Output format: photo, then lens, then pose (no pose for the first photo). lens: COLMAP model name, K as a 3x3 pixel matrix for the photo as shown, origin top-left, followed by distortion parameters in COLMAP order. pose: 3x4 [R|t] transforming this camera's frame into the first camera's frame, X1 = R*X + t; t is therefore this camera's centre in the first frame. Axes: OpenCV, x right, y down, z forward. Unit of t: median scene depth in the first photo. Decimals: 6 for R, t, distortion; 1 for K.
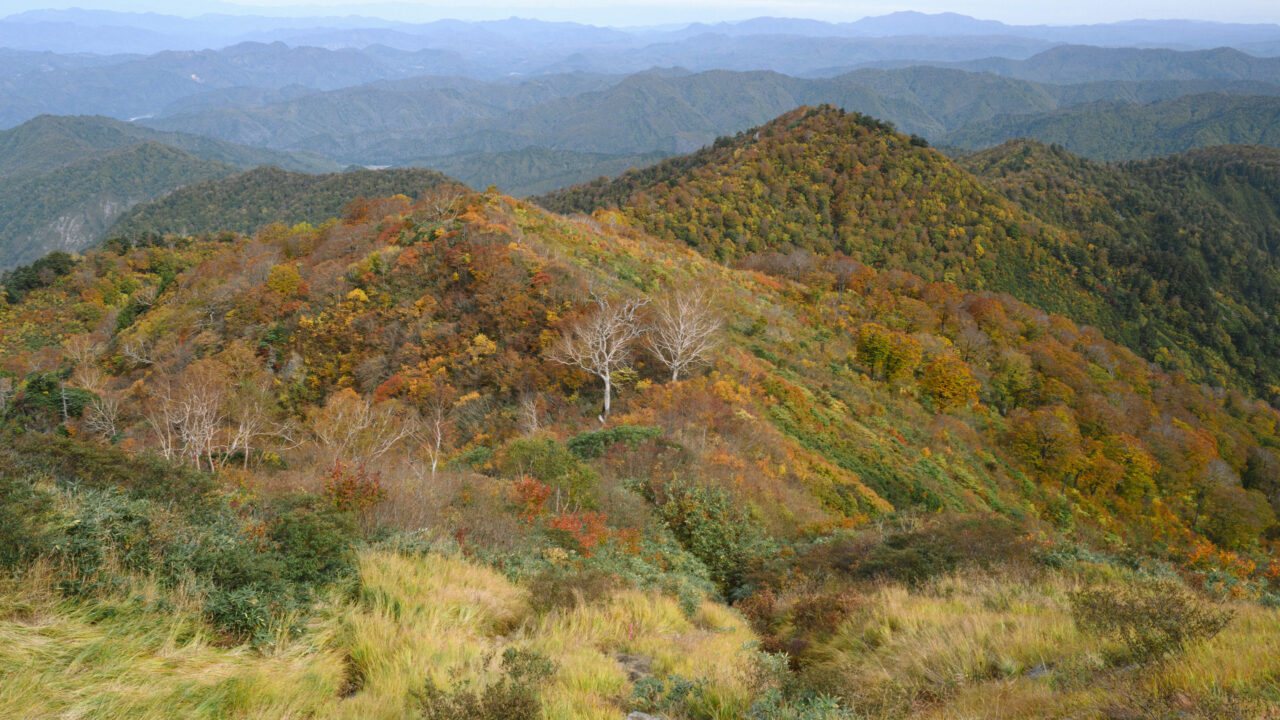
lens RADIAL K [[1023.1, 0, 608.4], [0, 1023.1, 366.1], [0, 0, 1]] dist [-0.013350, 0.015287]
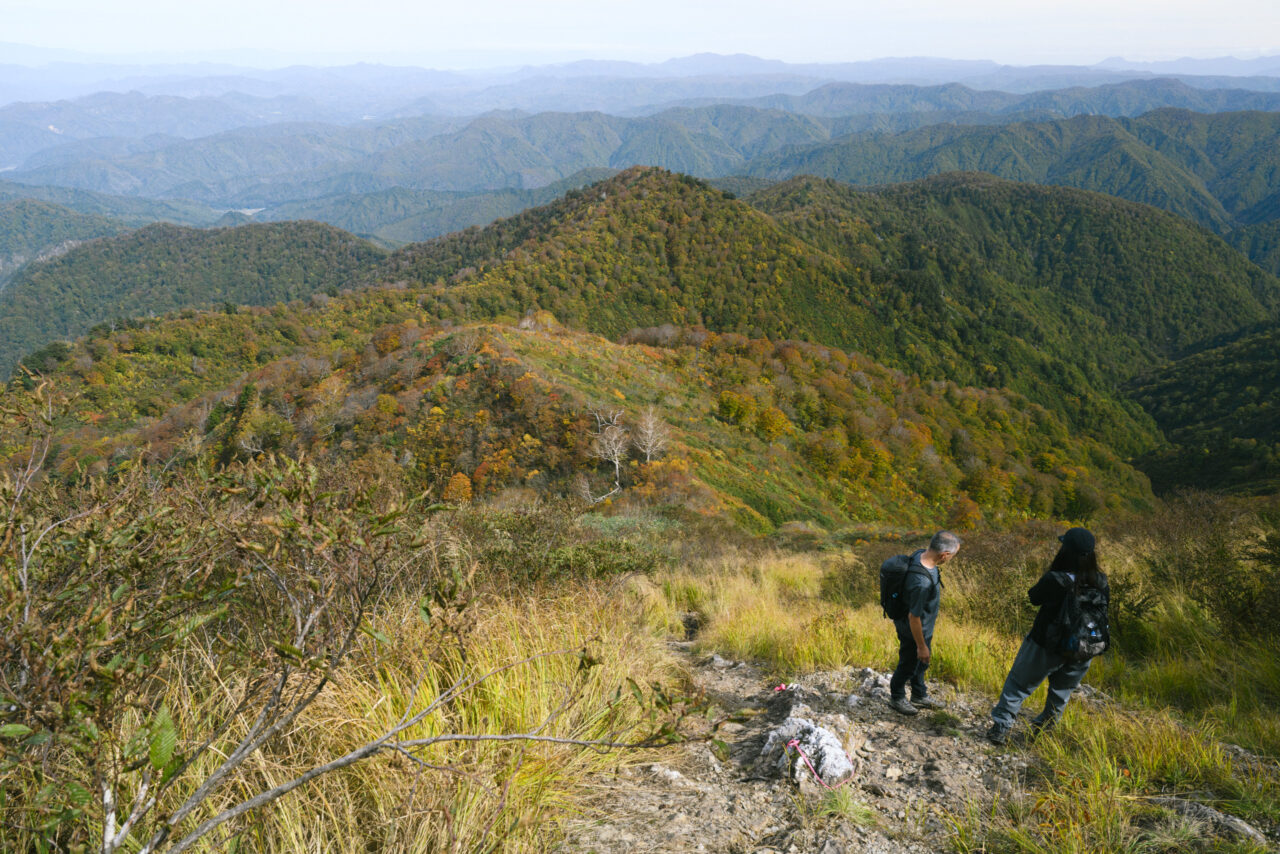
lens RADIAL K [[884.9, 0, 637.4], [0, 884.9, 435.2], [0, 0, 1]] dist [0.005627, -0.002741]
pose [[0.979744, -0.088486, 0.179643, -0.035837], [0.073543, 0.993383, 0.088217, -0.025571], [-0.186261, -0.073219, 0.979768, -0.093336]]
